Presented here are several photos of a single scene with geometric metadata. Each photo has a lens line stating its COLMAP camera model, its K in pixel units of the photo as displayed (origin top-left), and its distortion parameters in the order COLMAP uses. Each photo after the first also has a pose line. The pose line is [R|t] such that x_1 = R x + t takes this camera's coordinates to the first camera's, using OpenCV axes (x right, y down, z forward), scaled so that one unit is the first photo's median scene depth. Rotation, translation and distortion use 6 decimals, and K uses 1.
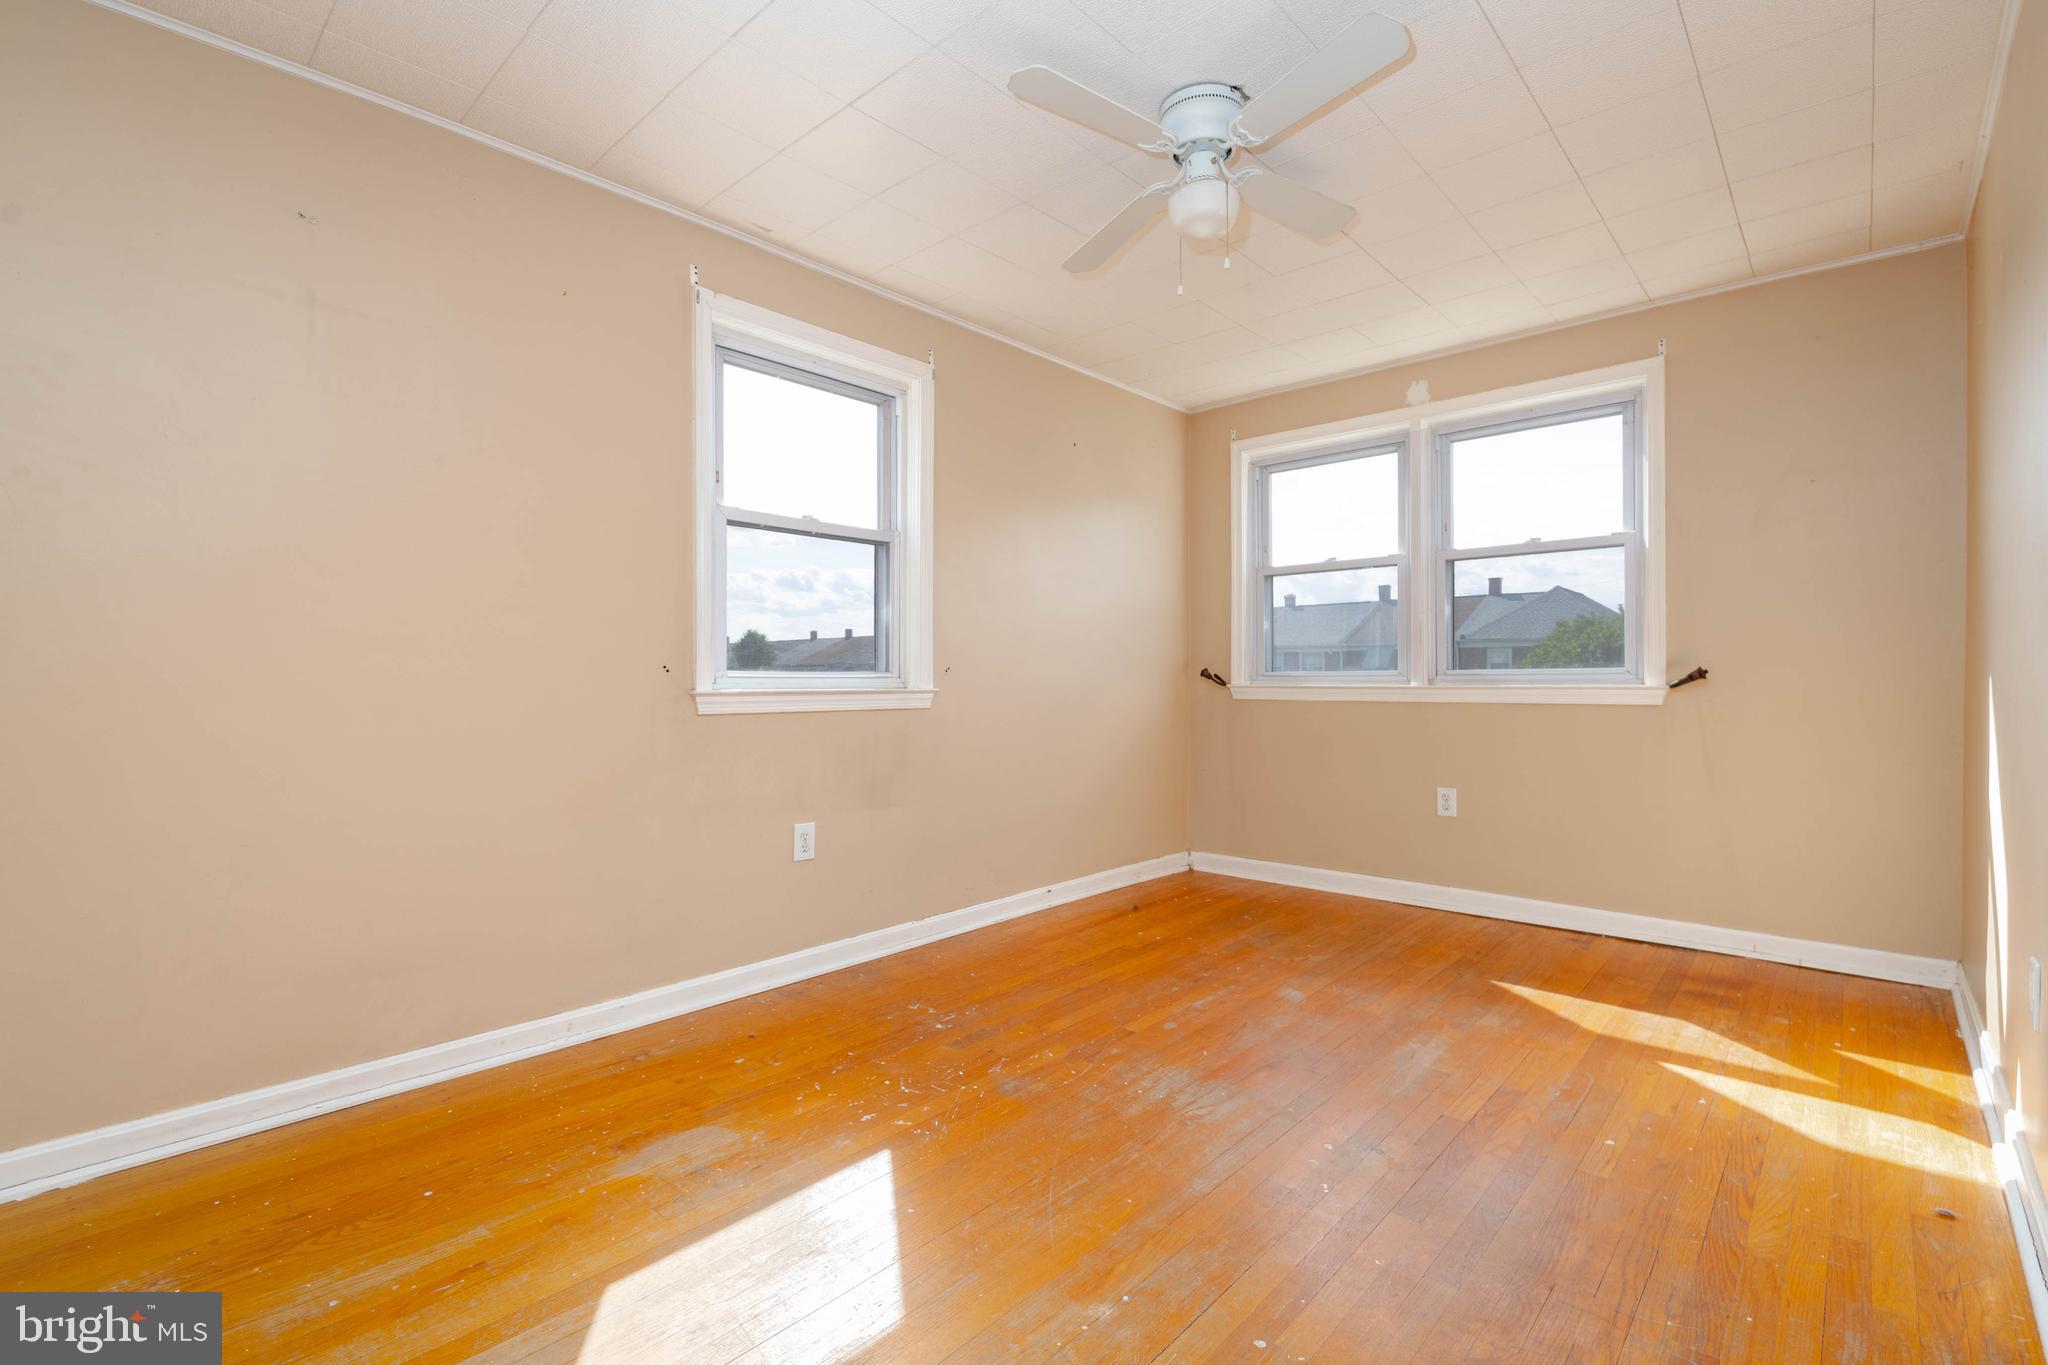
lens RADIAL K [[915.6, 0, 1036.5], [0, 915.6, 681.6], [0, 0, 1]] dist [0.000417, -0.009113]
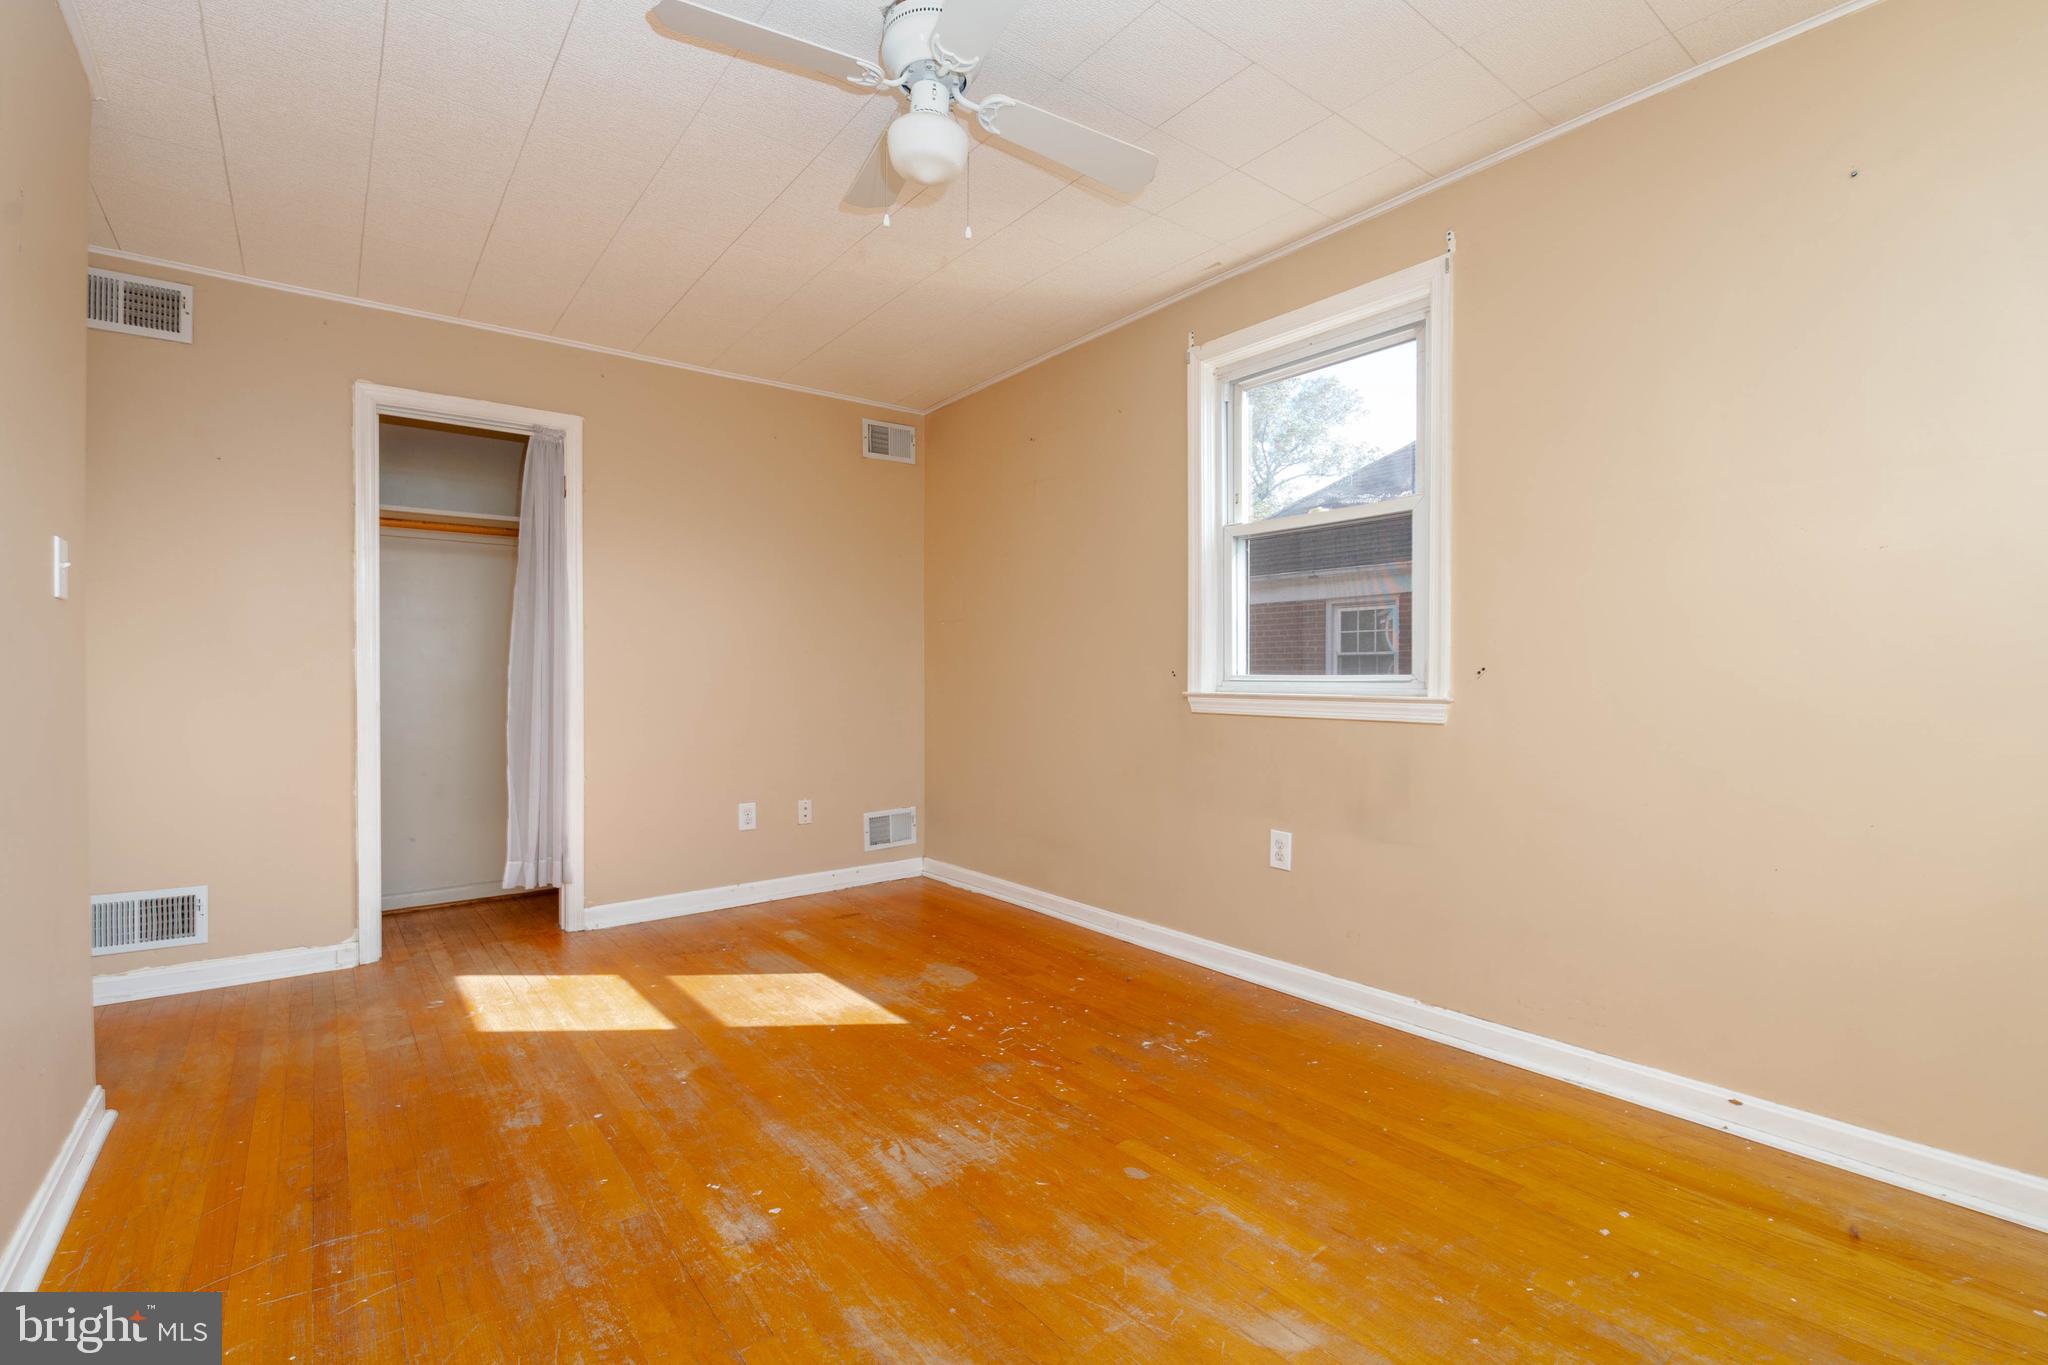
lens RADIAL K [[915.6, 0, 1036.5], [0, 915.6, 681.6], [0, 0, 1]] dist [0.000417, -0.009113]
pose [[-0.169875, 0.006162, -0.985446, 0.948117], [-0.004366, 0.999966, 0.007005, -0.011949], [0.985456, 0.005492, -0.169843, 1.152699]]
